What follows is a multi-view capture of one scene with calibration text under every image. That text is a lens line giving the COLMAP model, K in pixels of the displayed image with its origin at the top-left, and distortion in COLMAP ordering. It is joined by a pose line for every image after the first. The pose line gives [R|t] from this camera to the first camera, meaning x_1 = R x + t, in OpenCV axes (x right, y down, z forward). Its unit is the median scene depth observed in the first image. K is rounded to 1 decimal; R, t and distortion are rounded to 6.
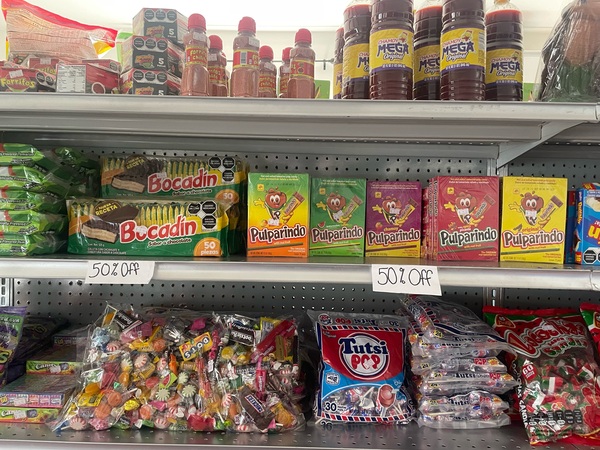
lens RADIAL K [[462.1, 0, 299.5], [0, 462.1, 225.4], [0, 0, 1]] dist [0.013406, 0.006852]
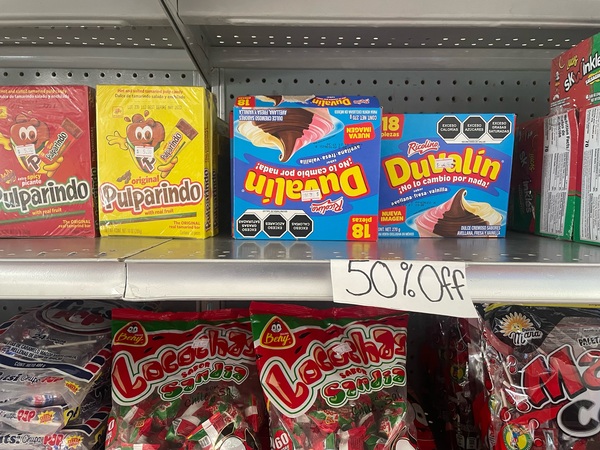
lens RADIAL K [[462.1, 0, 300.6], [0, 462.1, 225.1], [0, 0, 1]] dist [0.013406, 0.006852]
pose [[0.999404, -0.020713, 0.027632, 0.671307], [0.018058, 0.995492, 0.093114, 0.014246], [-0.029436, -0.092560, 0.995272, 0.424119]]
